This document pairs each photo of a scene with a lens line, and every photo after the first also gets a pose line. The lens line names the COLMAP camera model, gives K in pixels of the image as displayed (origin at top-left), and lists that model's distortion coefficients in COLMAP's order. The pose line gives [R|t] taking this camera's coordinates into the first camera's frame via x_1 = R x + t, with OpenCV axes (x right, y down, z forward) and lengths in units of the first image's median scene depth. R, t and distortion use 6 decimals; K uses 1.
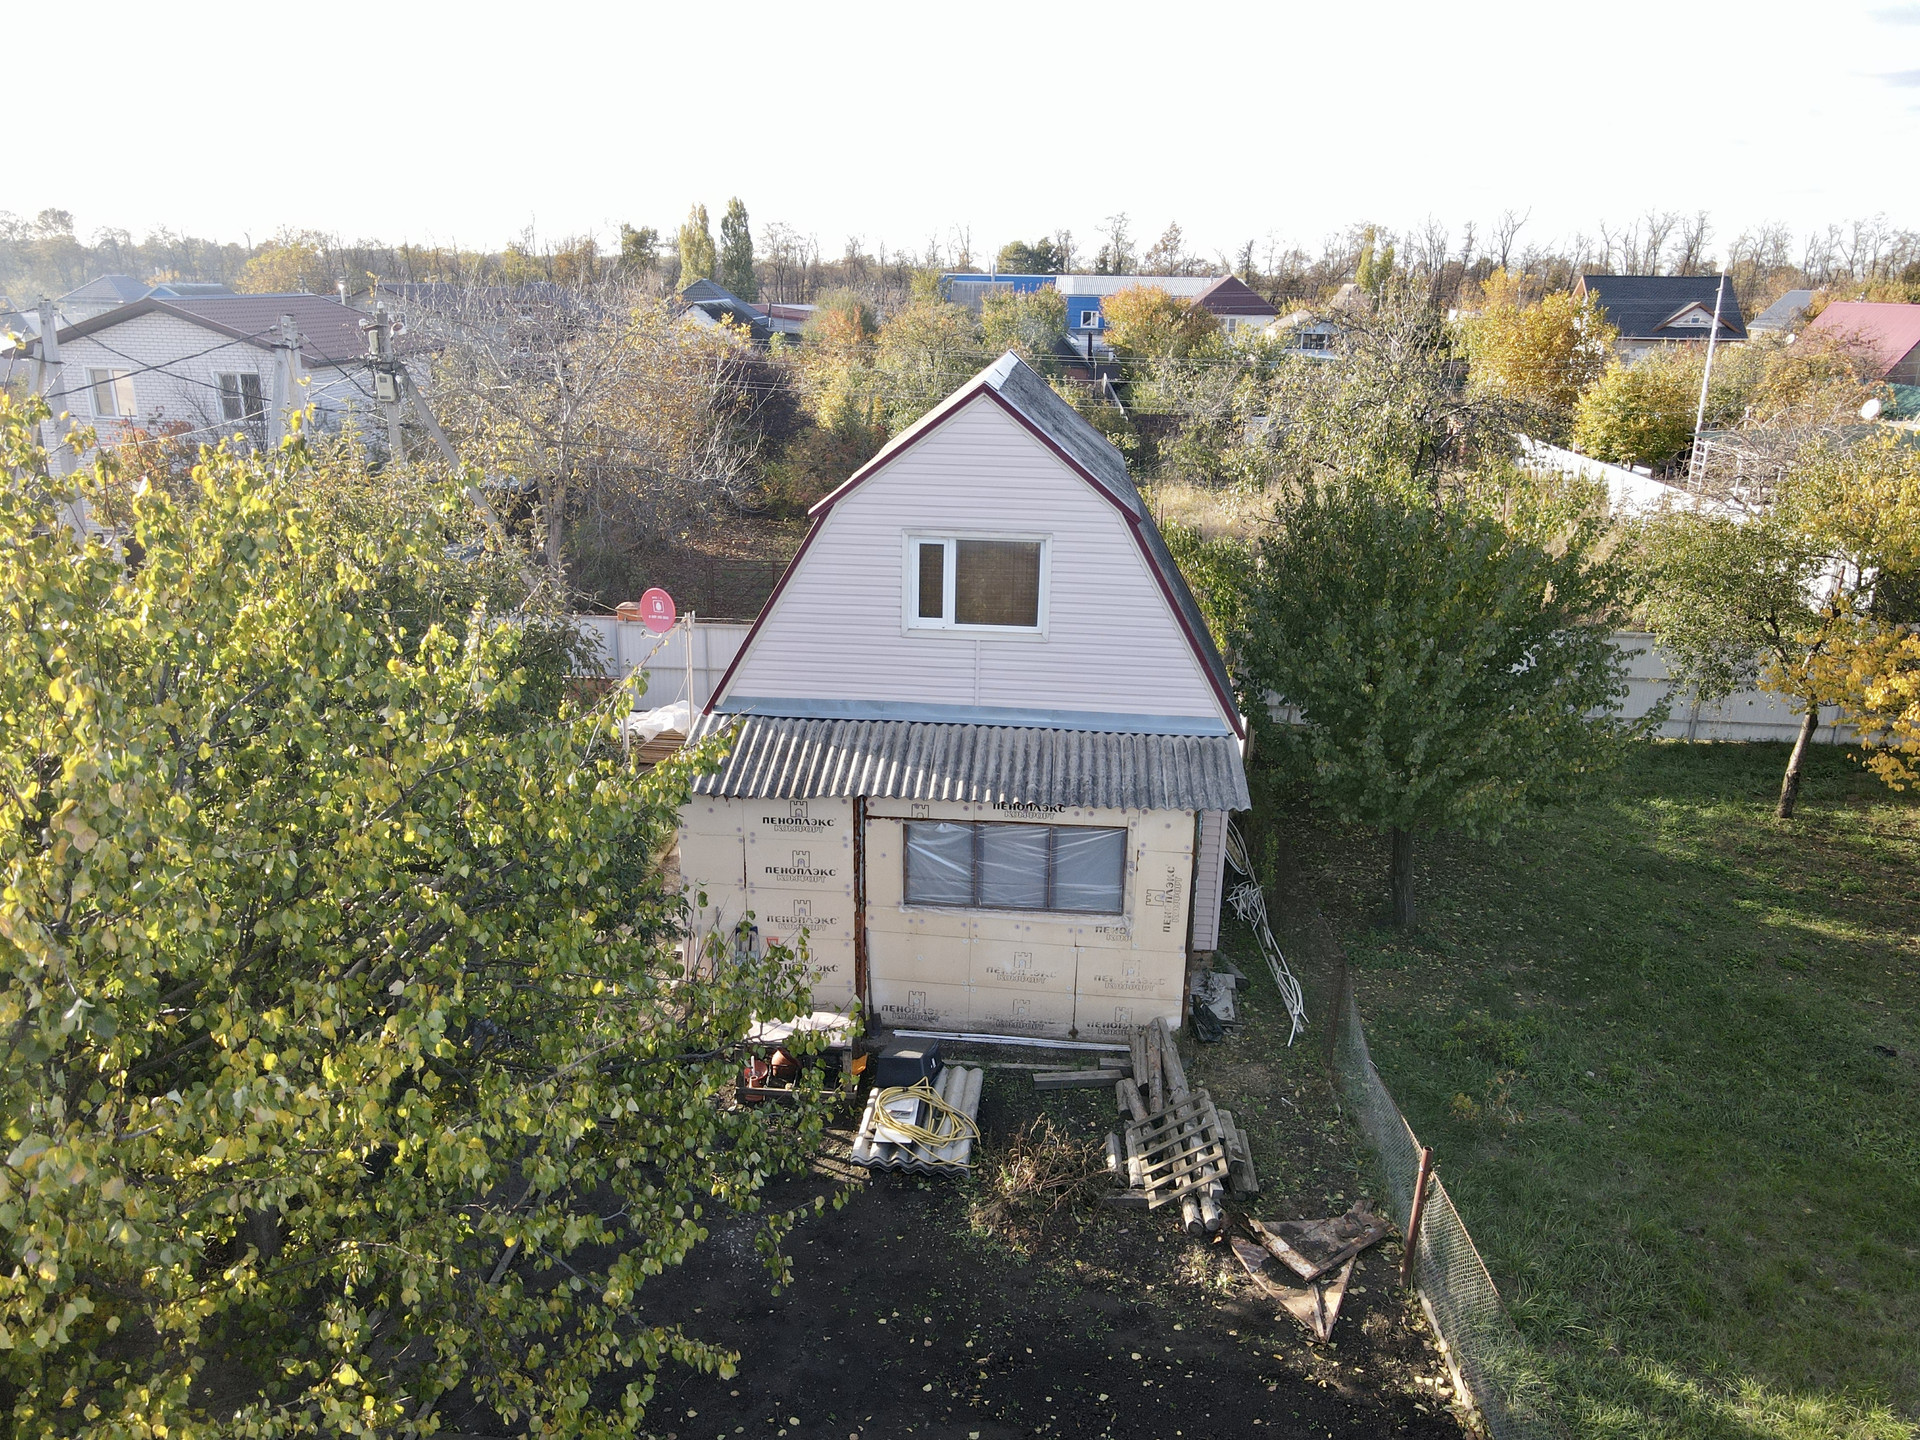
lens RADIAL K [[1416.3, 0, 963.8], [0, 1416.3, 713.5], [0, 0, 1]] dist [0.015175, 0.011219]
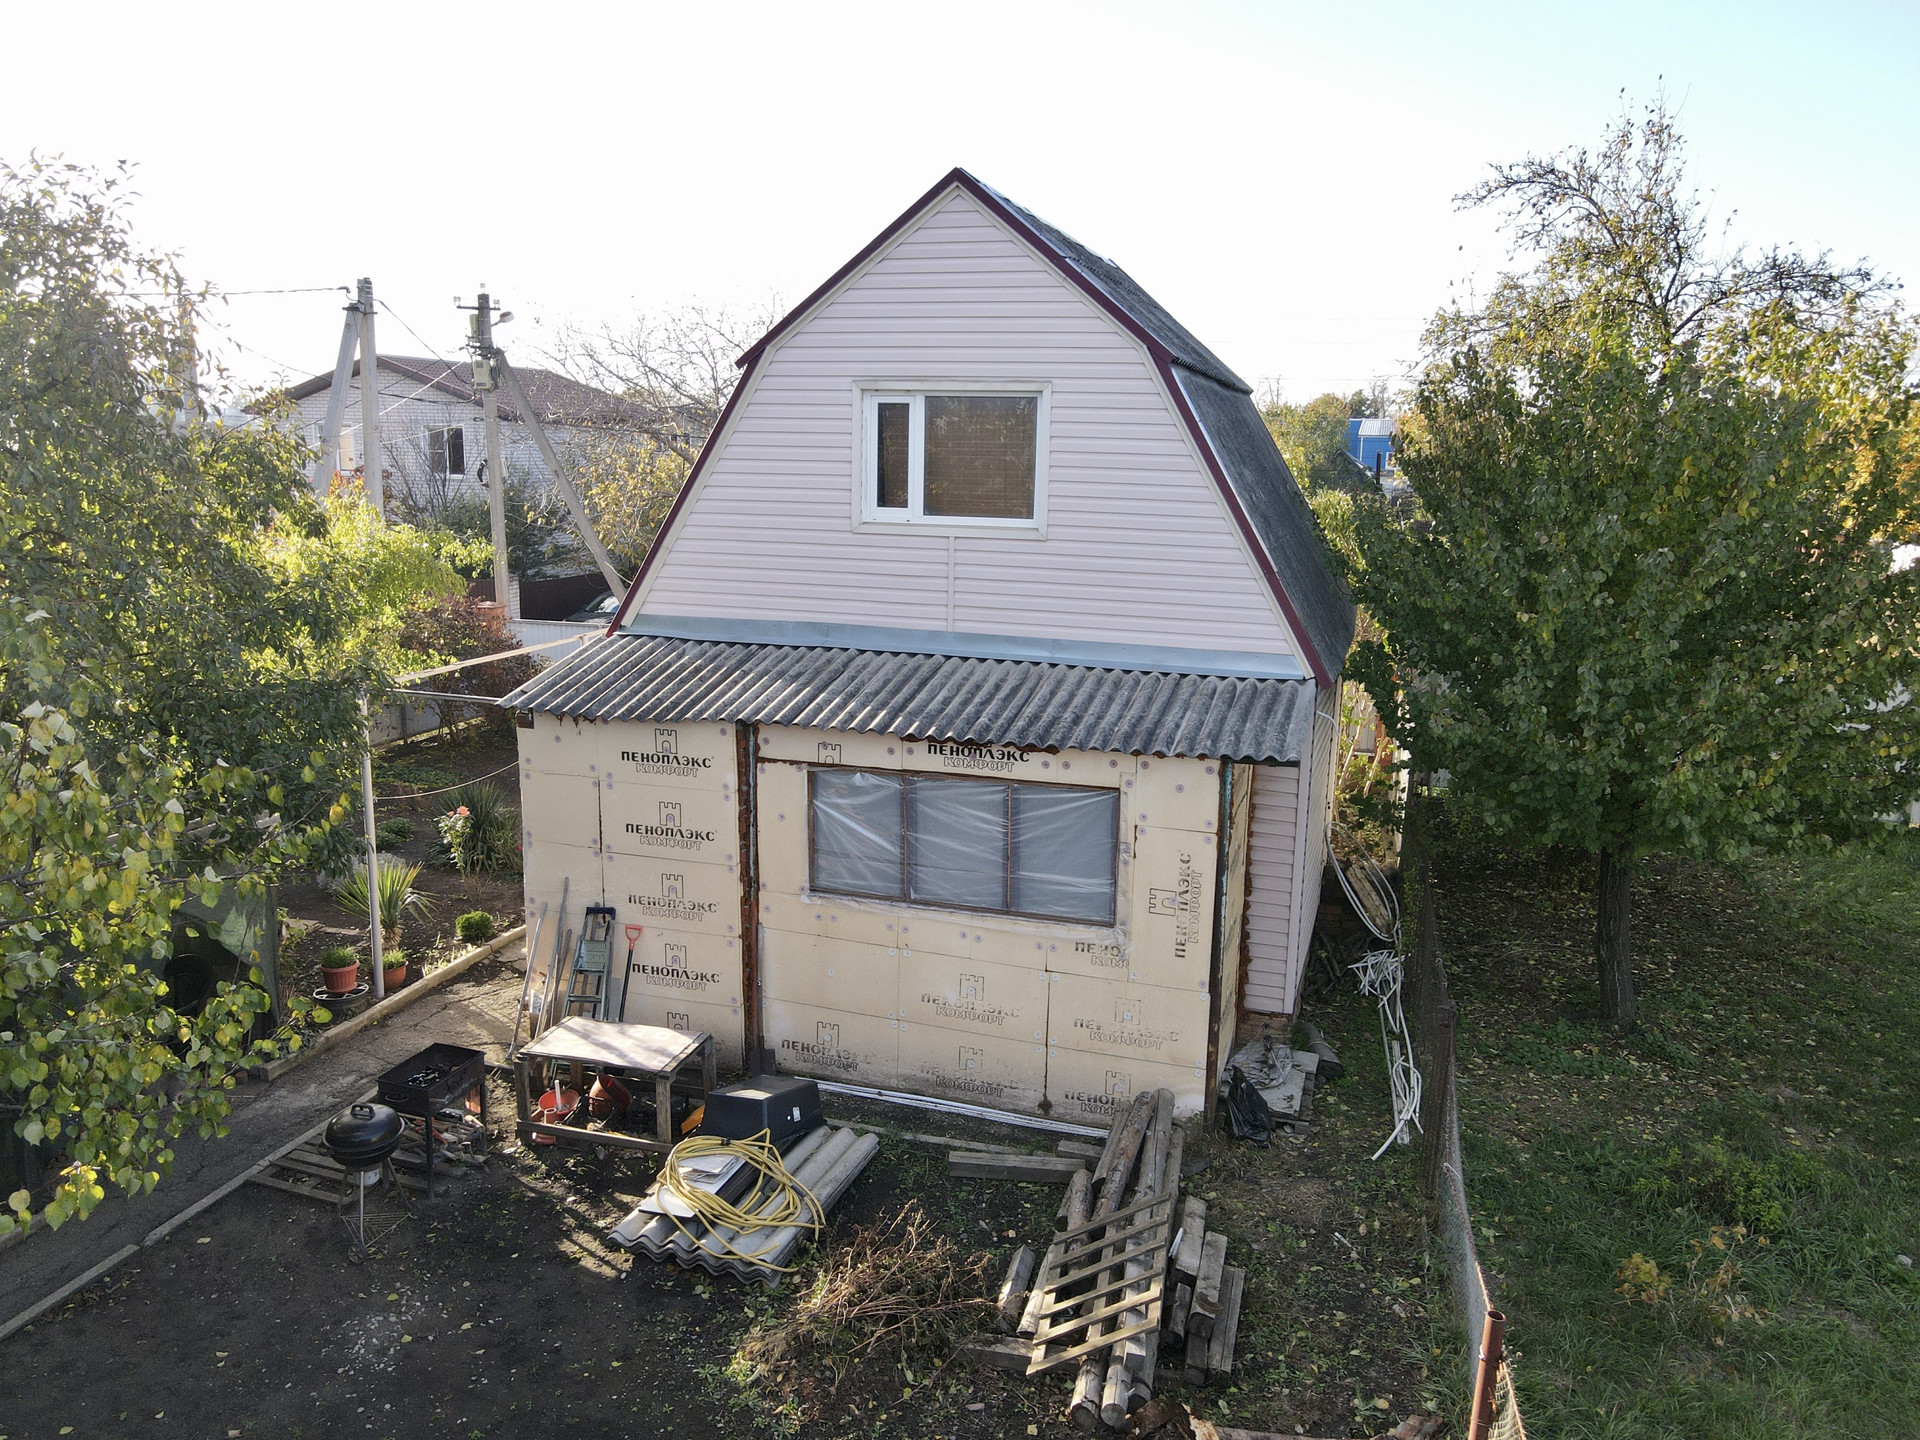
lens RADIAL K [[1416.3, 0, 963.8], [0, 1416.3, 713.5], [0, 0, 1]] dist [0.015175, 0.011219]
pose [[0.974875, 0.040318, -0.219072, 0.185401], [-0.065975, 0.991618, -0.111089, 0.122025], [0.212757, 0.122751, 0.969364, 0.328920]]
